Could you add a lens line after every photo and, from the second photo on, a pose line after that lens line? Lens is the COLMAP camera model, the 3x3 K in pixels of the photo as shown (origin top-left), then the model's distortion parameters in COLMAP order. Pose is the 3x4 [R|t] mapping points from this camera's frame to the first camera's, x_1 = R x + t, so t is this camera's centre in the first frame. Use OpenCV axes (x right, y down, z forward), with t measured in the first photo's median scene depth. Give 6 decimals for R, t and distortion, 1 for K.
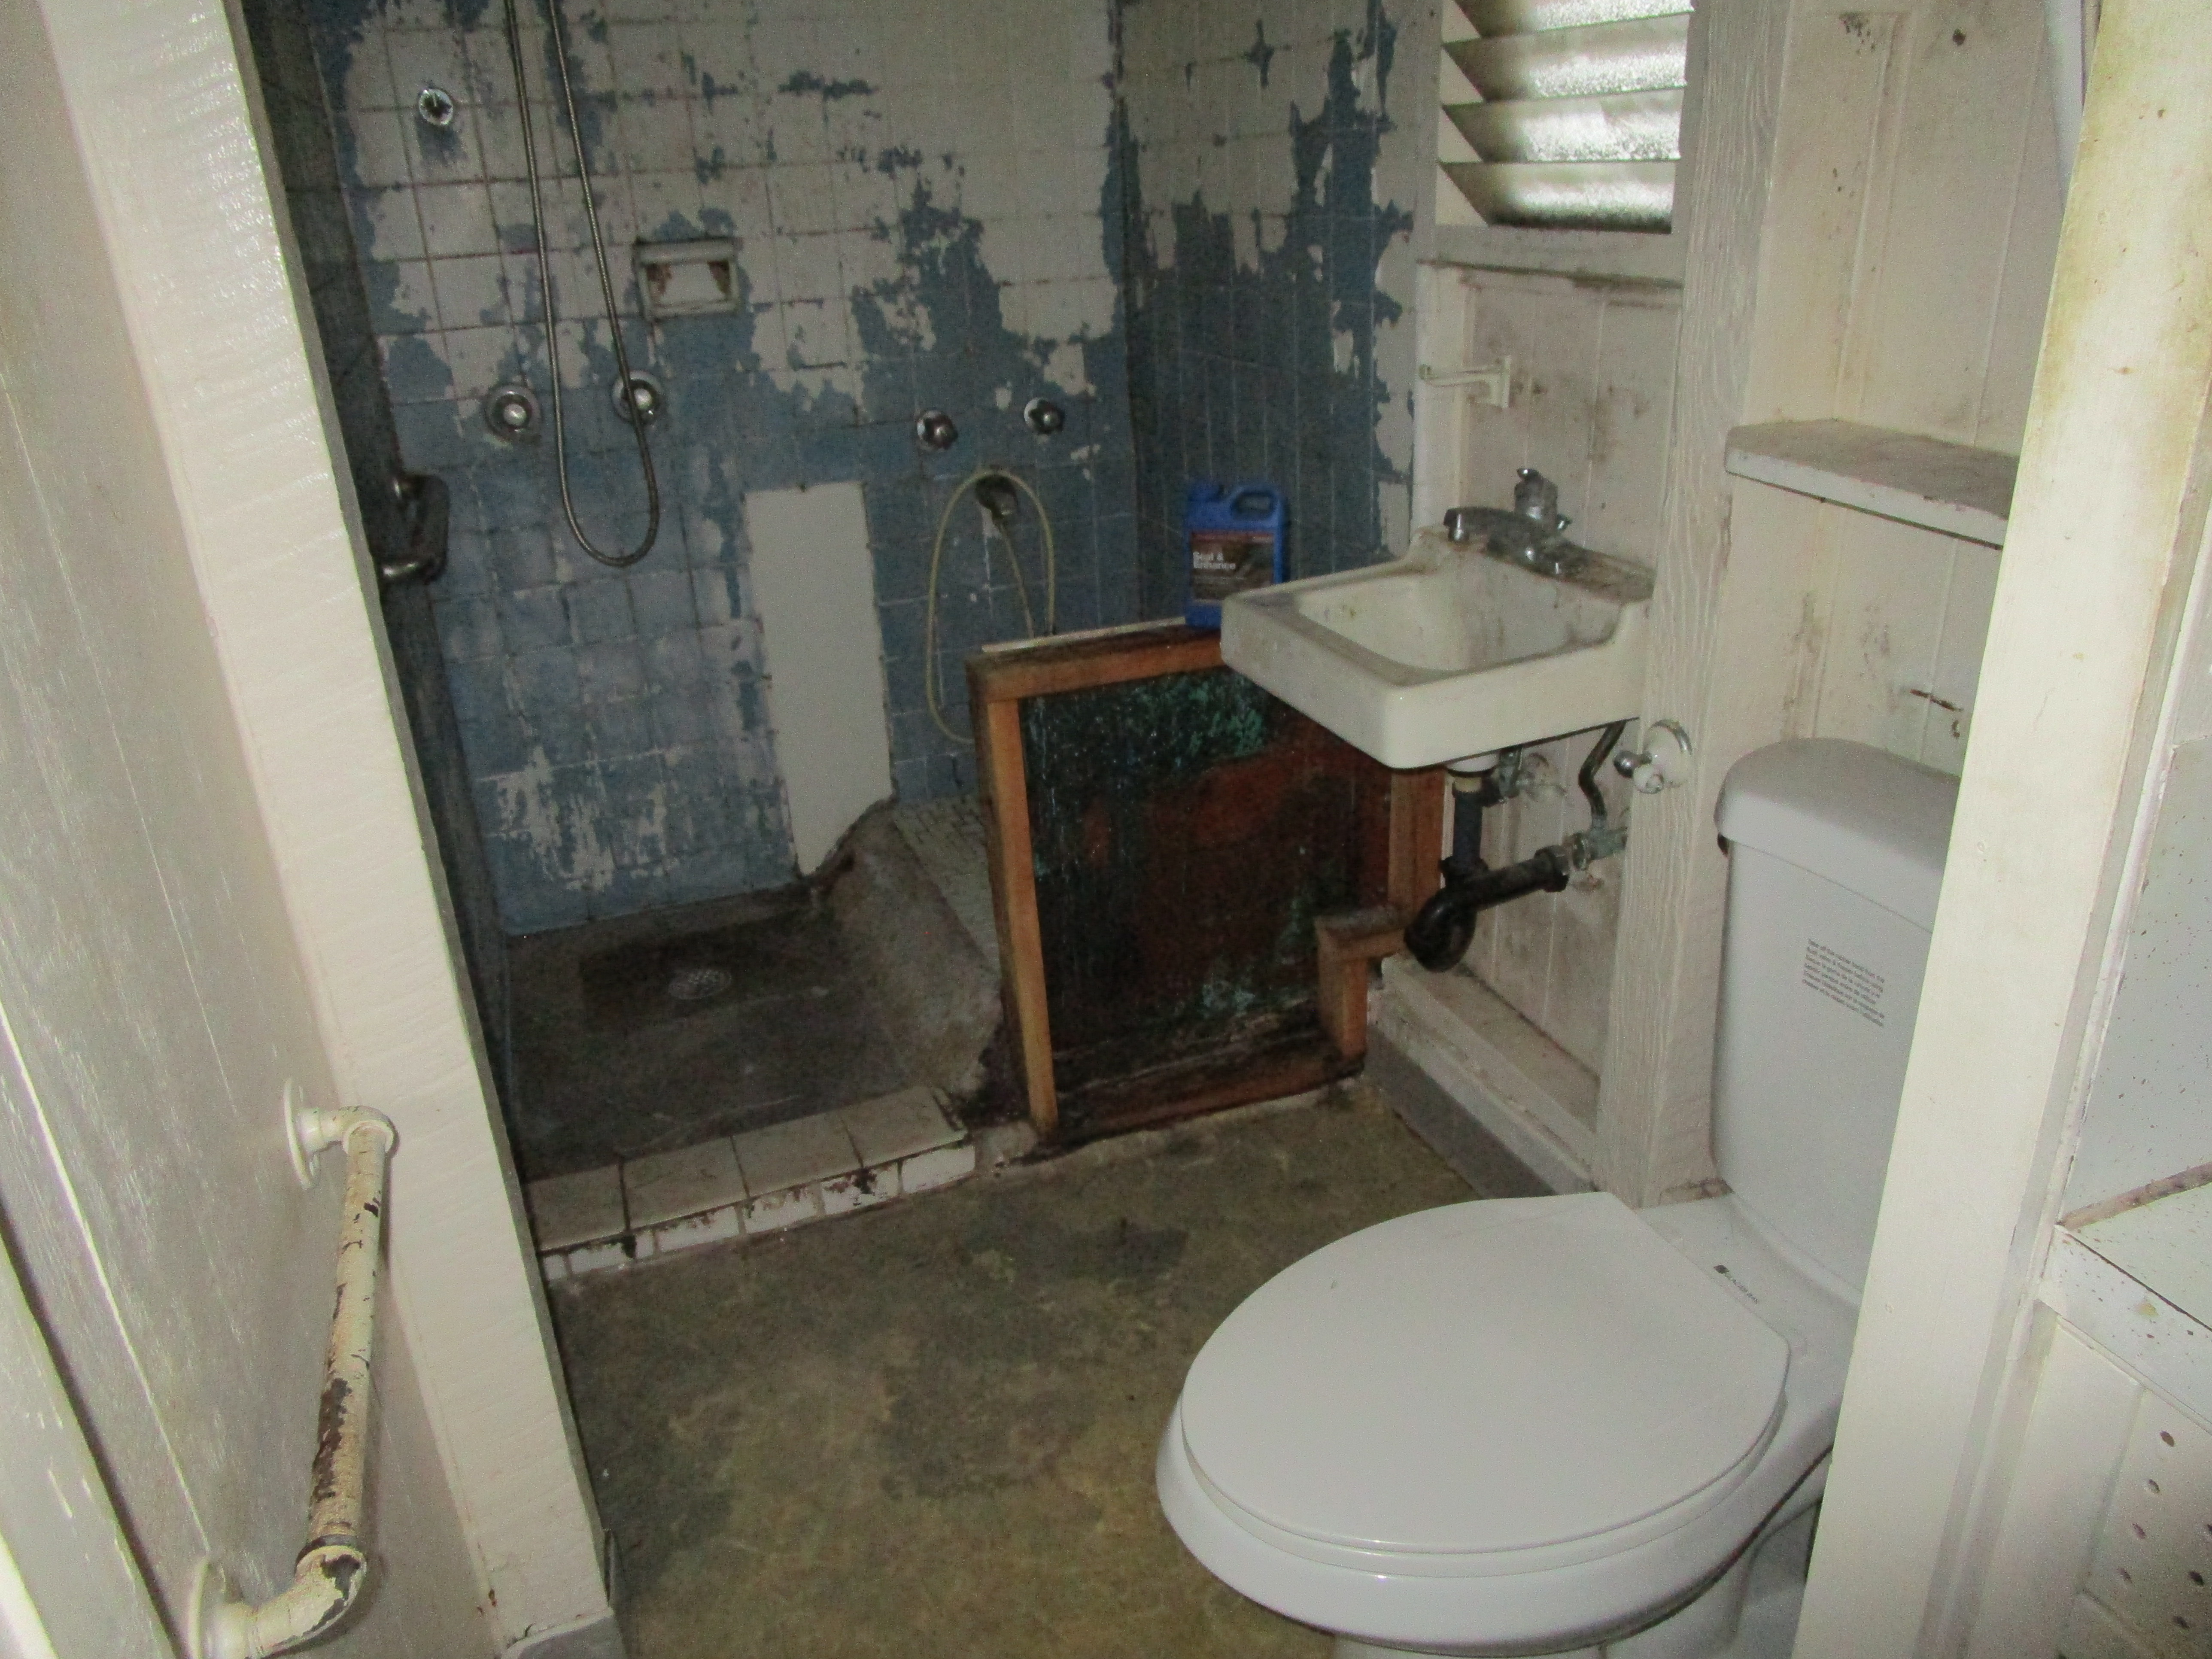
lens RADIAL K [[1573.8, 0, 1097.5], [0, 1573.8, 836.5], [0, 0, 1]] dist [-0.025715, 0.001341]
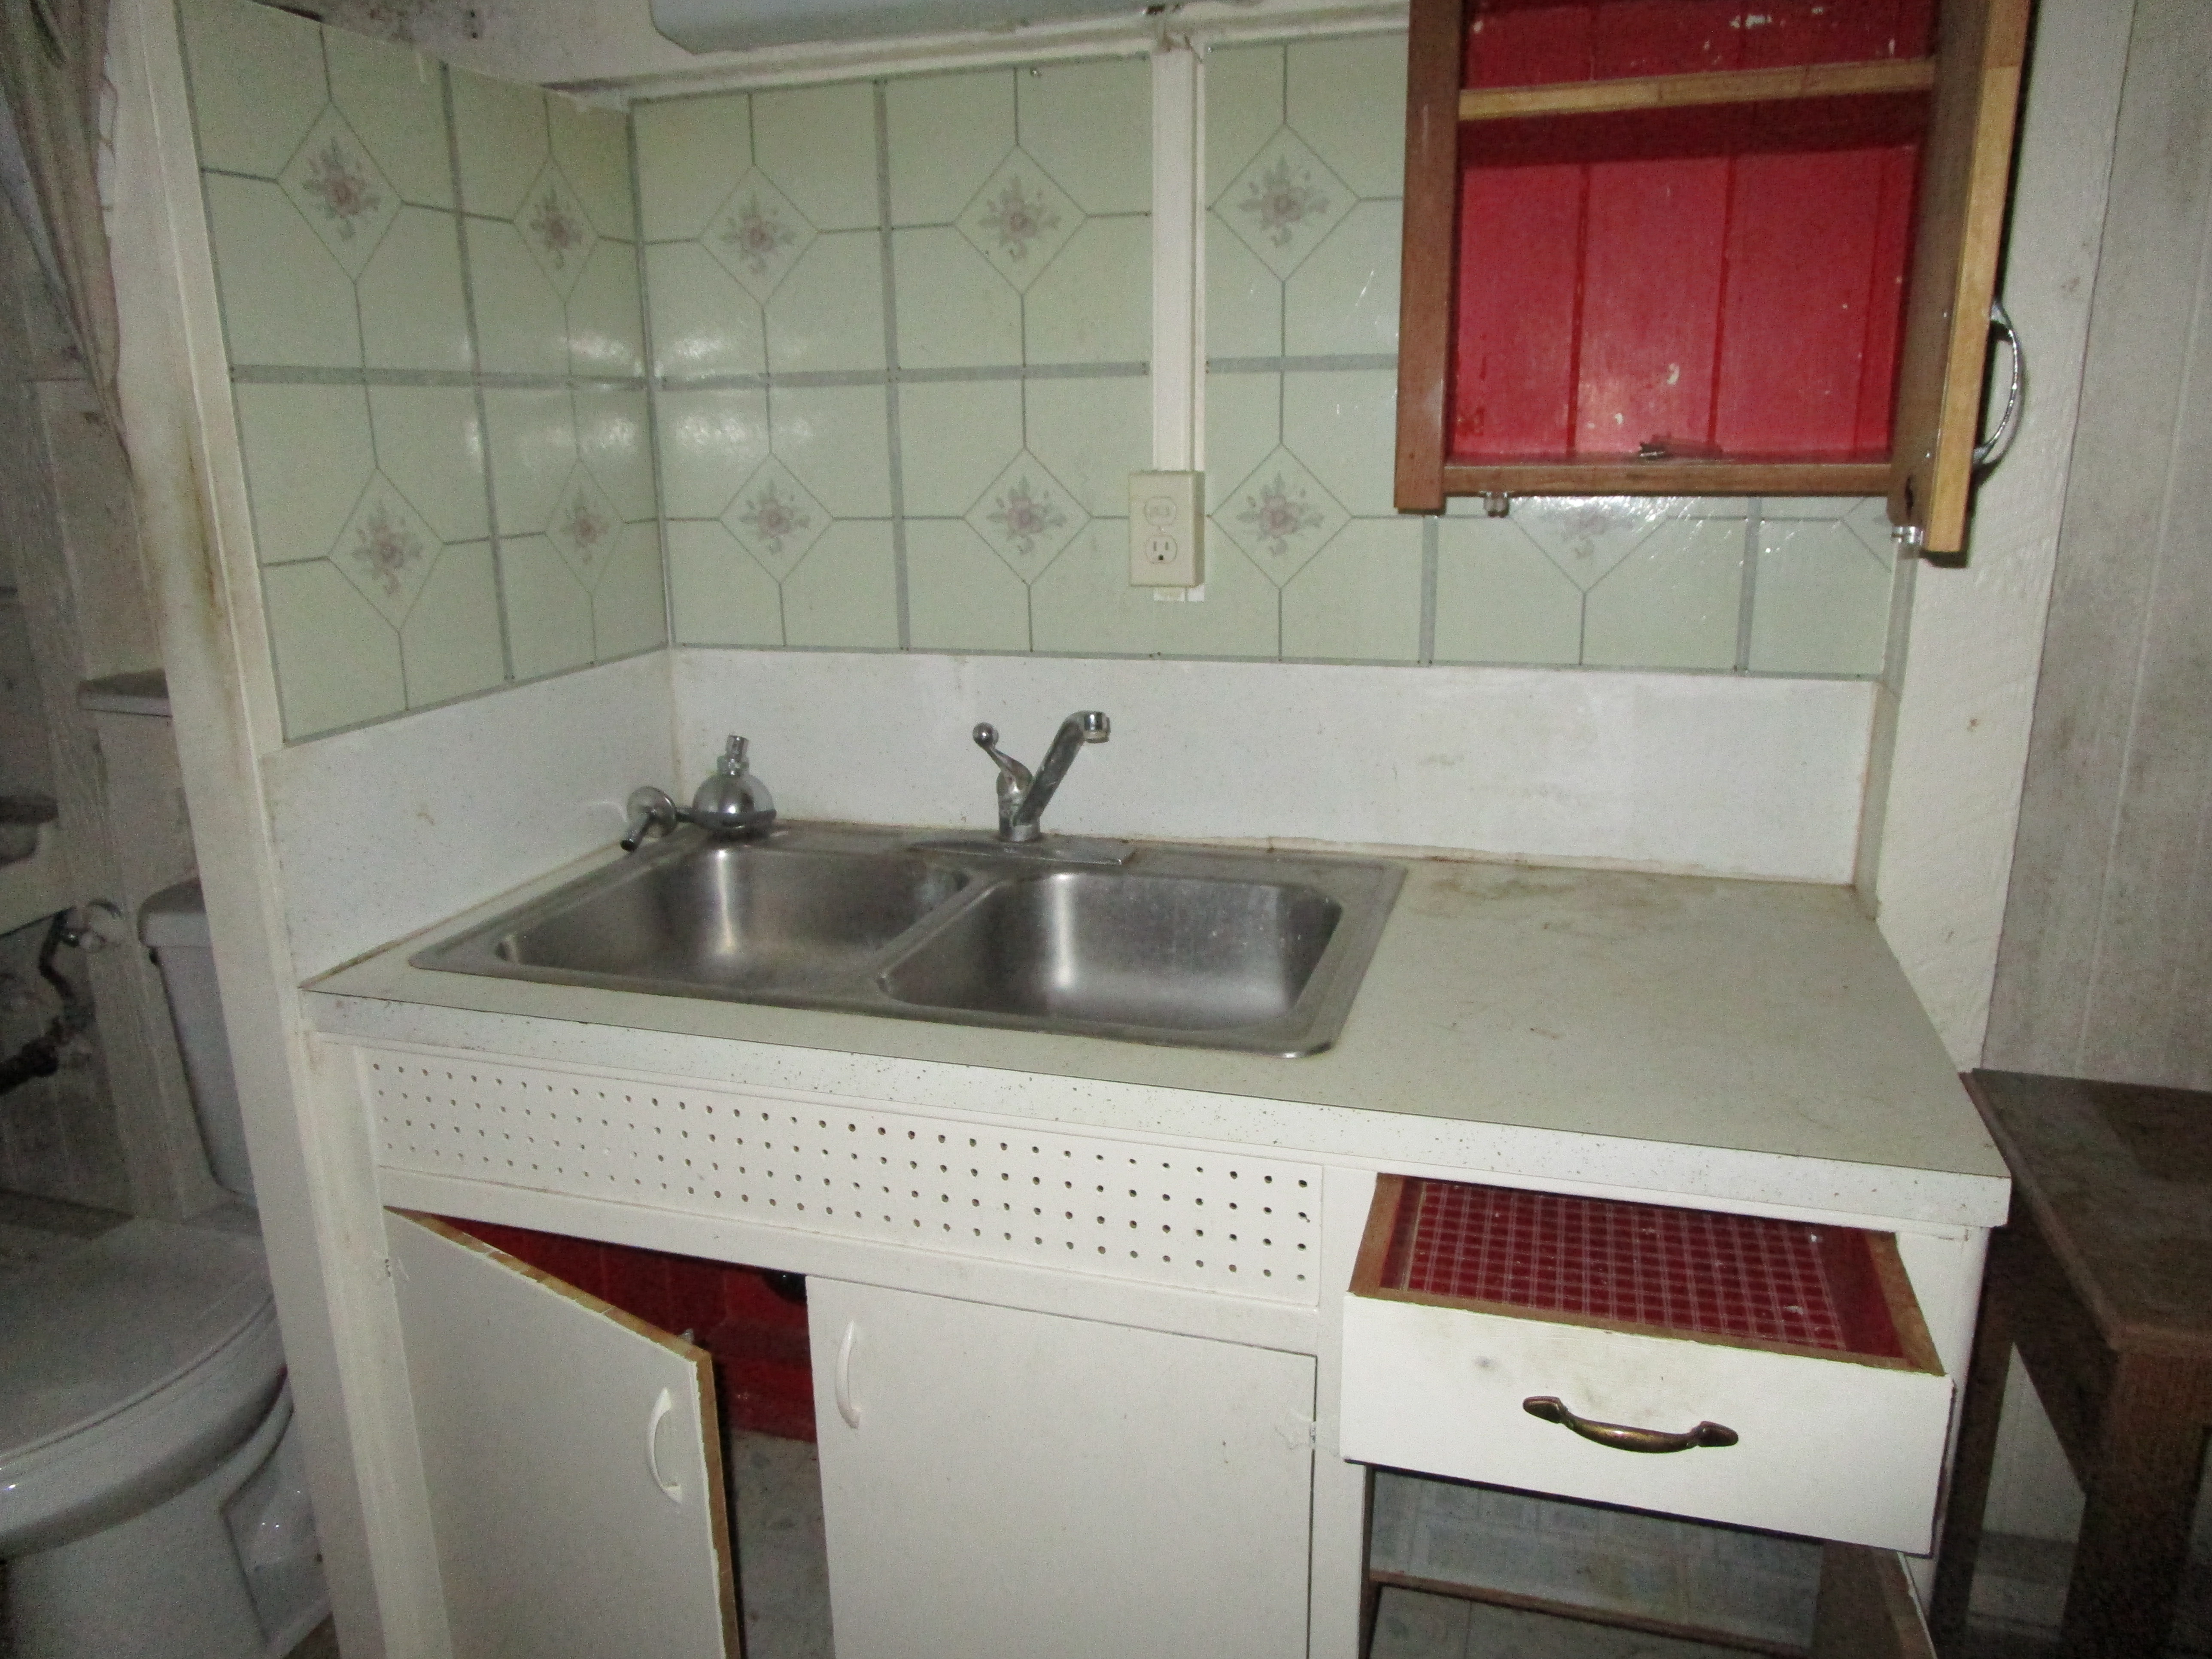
lens RADIAL K [[1573.8, 0, 1097.5], [0, 1573.8, 836.5], [0, 0, 1]] dist [-0.025715, 0.001341]
pose [[0.607882, -0.176981, 0.774052, -0.128955], [0.307967, 0.951084, -0.024395, 0.161831], [-0.731871, 0.253212, 0.632652, -0.453492]]
